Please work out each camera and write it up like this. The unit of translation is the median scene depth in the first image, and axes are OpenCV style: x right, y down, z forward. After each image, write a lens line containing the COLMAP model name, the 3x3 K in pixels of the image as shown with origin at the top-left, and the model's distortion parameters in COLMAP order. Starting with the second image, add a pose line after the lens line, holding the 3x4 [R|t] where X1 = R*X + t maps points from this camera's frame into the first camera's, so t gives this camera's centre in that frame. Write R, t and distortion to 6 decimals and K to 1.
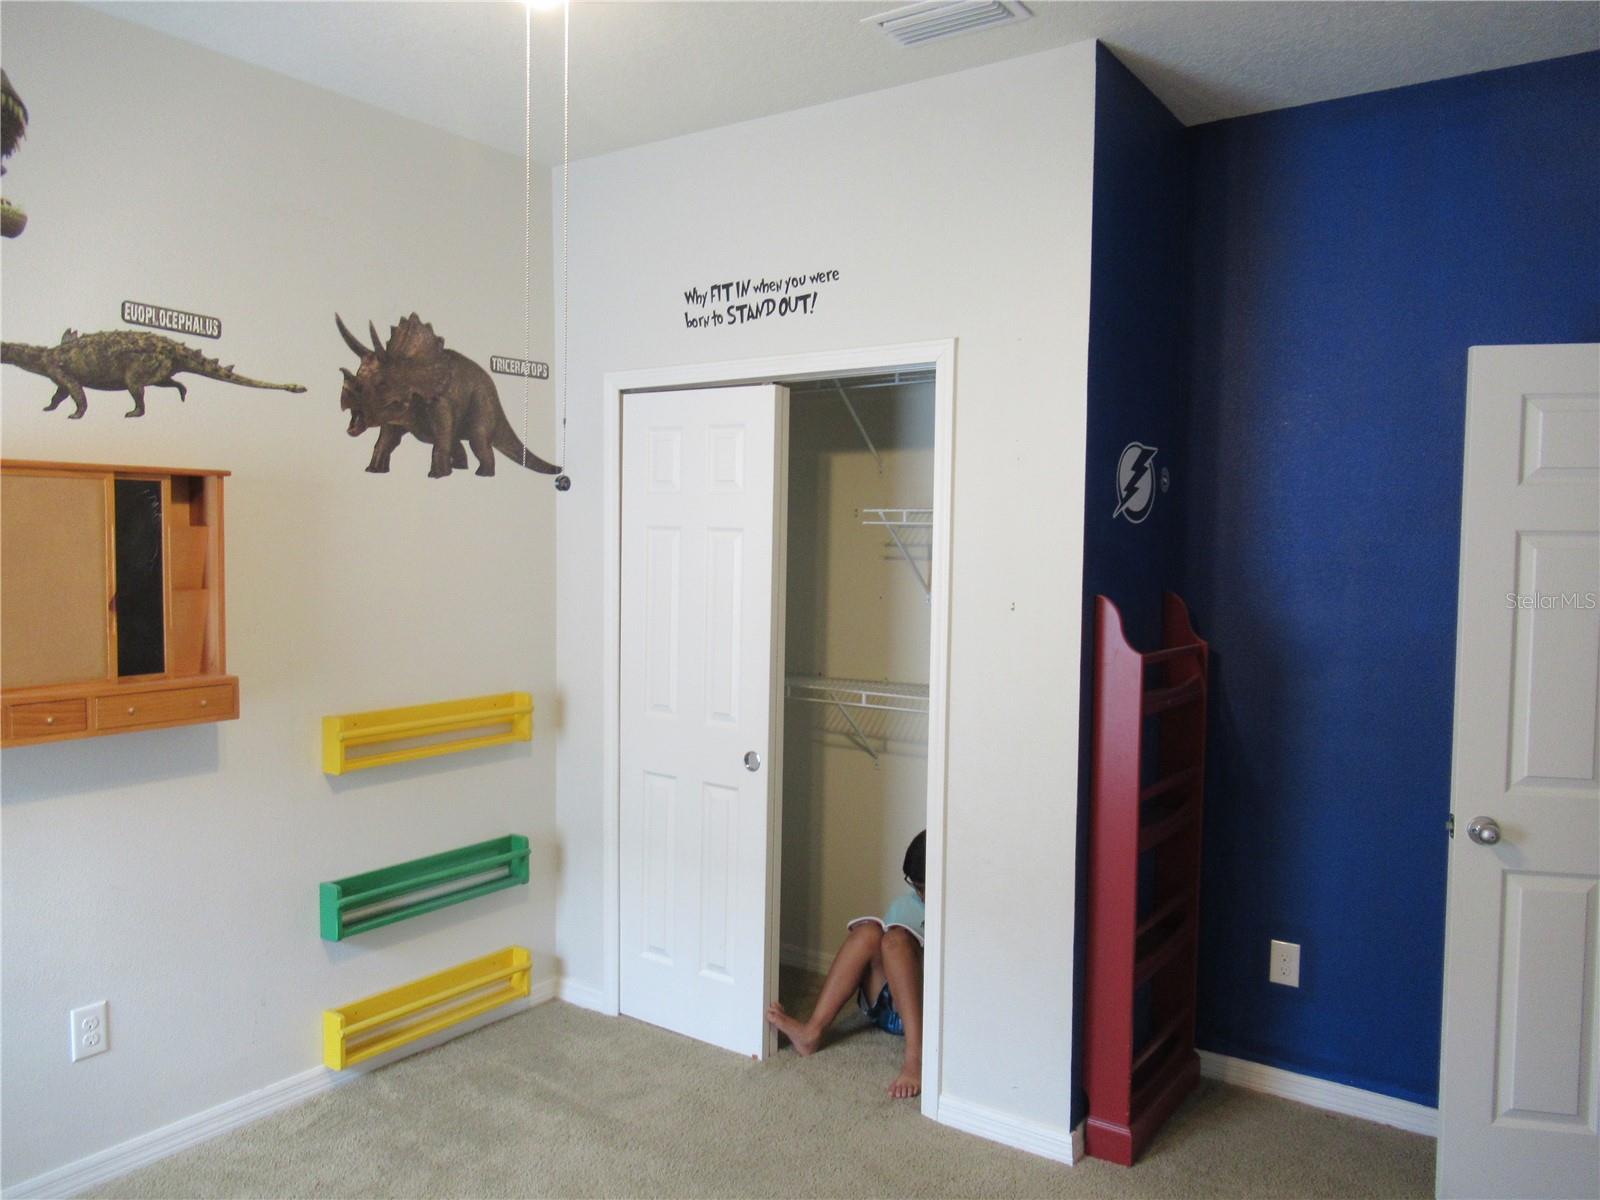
lens RADIAL K [[1195.9, 0, 795.3], [0, 1195.9, 604.1], [0, 0, 1]] dist [-0.002835, -0.003113]
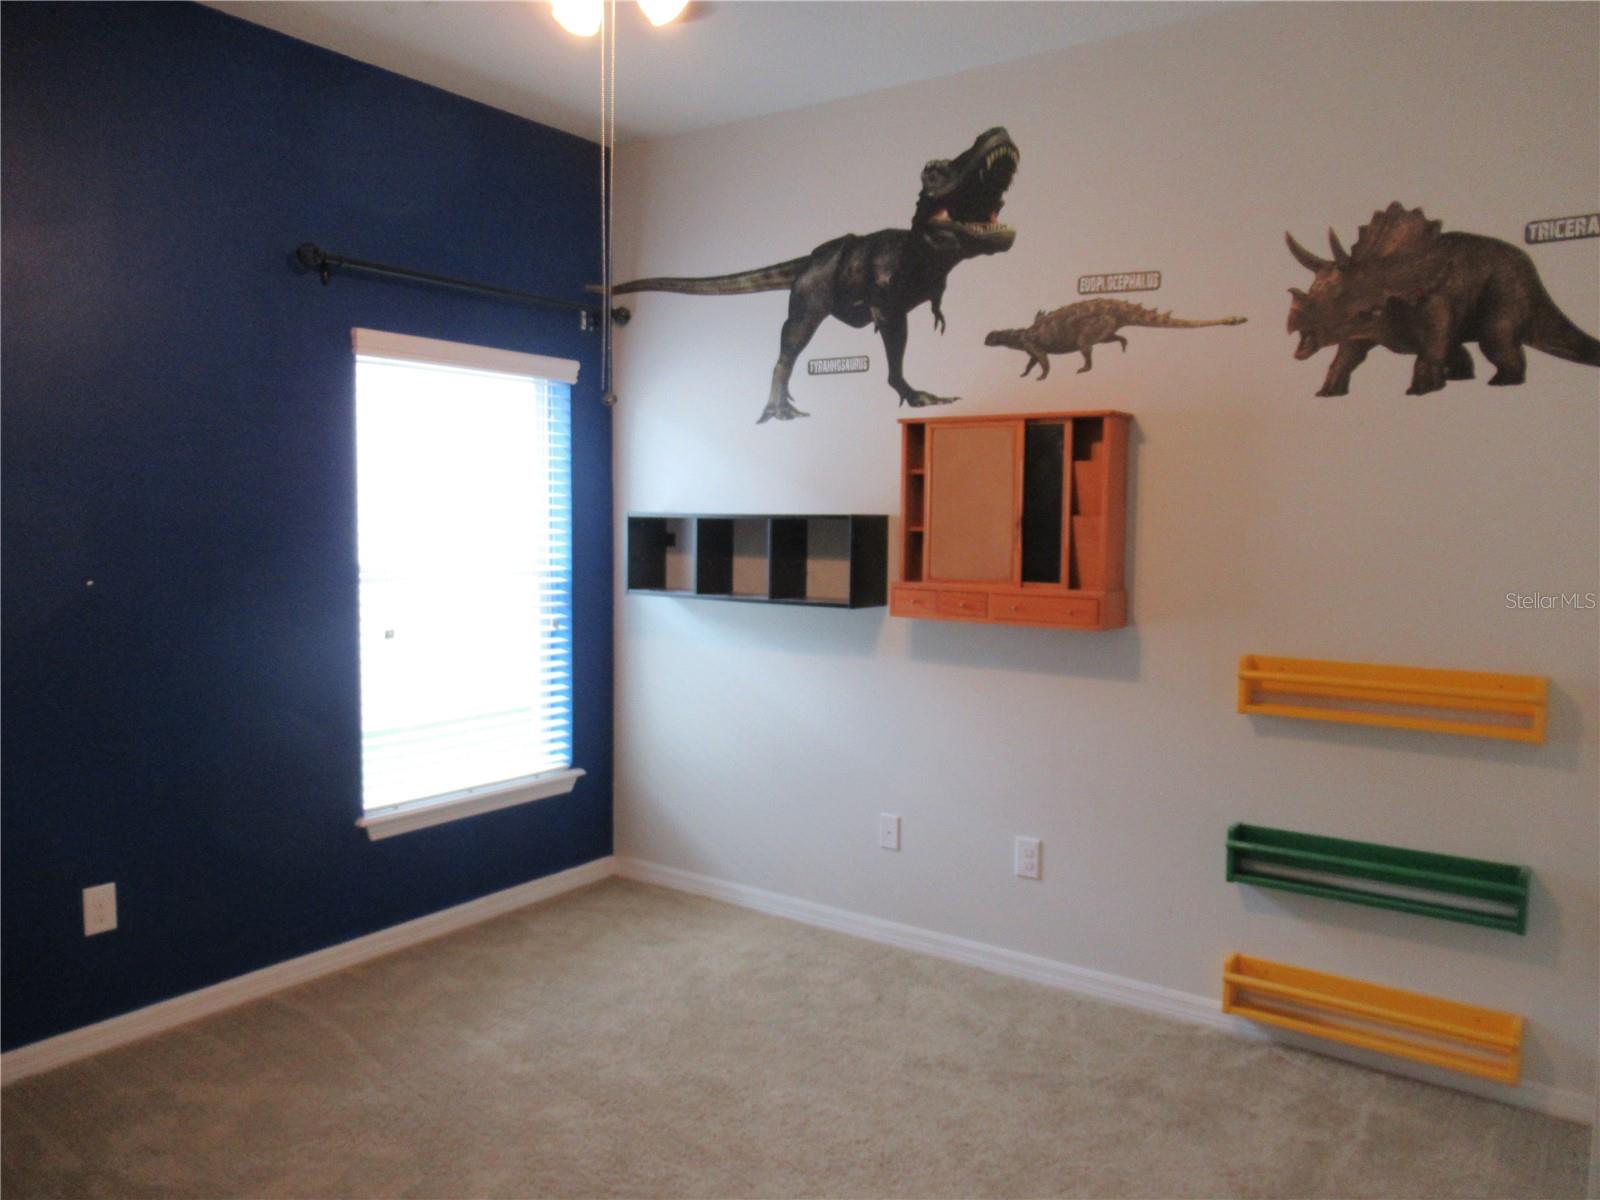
lens RADIAL K [[1195.9, 0, 796.0], [0, 1195.9, 596.7], [0, 0, 1]] dist [-0.002835, -0.003113]
pose [[-0.004784, 0.067609, -0.997700, 0.578948], [-0.062939, 0.995713, 0.067776, 0.004888], [0.998006, 0.063118, -0.000508, 0.628804]]
